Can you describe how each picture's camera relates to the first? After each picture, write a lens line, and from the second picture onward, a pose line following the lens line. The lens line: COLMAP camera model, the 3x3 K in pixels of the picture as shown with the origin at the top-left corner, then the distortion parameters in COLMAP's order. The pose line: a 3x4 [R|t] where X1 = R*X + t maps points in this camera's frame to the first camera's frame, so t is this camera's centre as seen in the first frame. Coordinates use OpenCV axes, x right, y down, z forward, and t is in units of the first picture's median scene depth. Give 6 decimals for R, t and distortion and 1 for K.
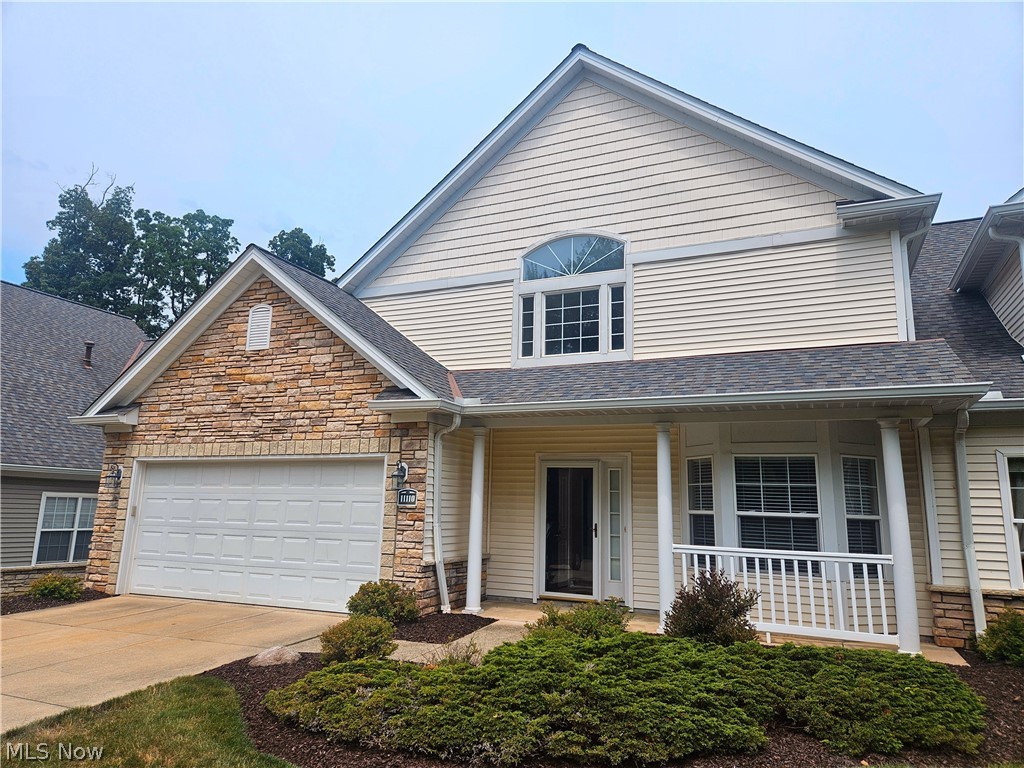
lens RADIAL K [[679.8, 0, 508.8], [0, 679.8, 383.0], [0, 0, 1]] dist [0.048964, -0.020900]
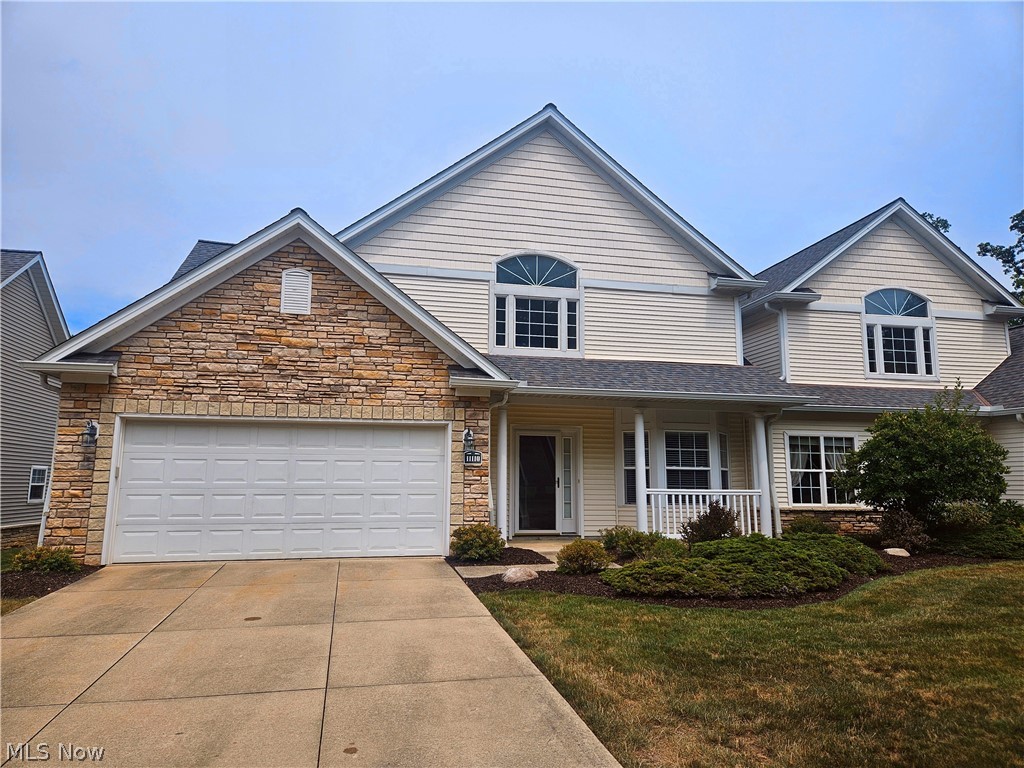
lens RADIAL K [[679.8, 0, 510.3], [0, 679.8, 383.8], [0, 0, 1]] dist [0.048964, -0.020900]
pose [[0.803222, 0.065900, 0.592023, -0.736024], [-0.096927, 0.995075, 0.020741, 0.003248], [-0.587741, -0.074043, 0.805654, -0.014094]]
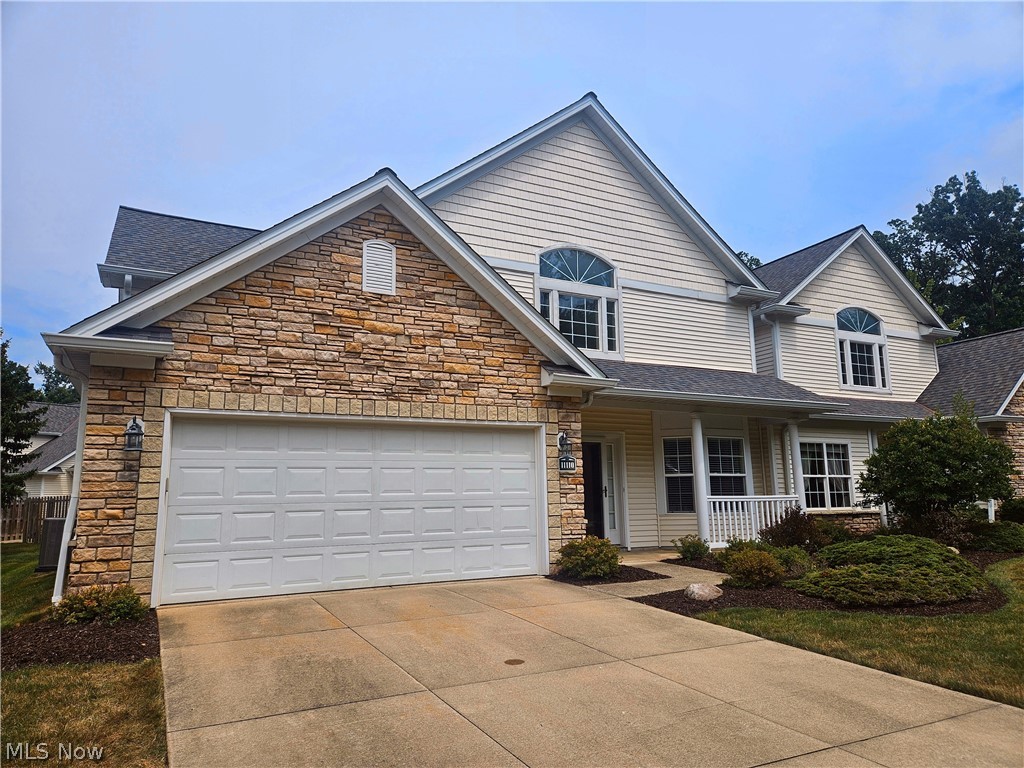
lens RADIAL K [[679.8, 0, 514.1], [0, 679.8, 387.4], [0, 0, 1]] dist [0.048964, -0.020900]
pose [[0.619930, 0.091267, 0.779331, -0.955043], [-0.116135, 0.992946, -0.023902, 0.071780], [-0.776015, -0.075690, 0.626156, 0.341927]]
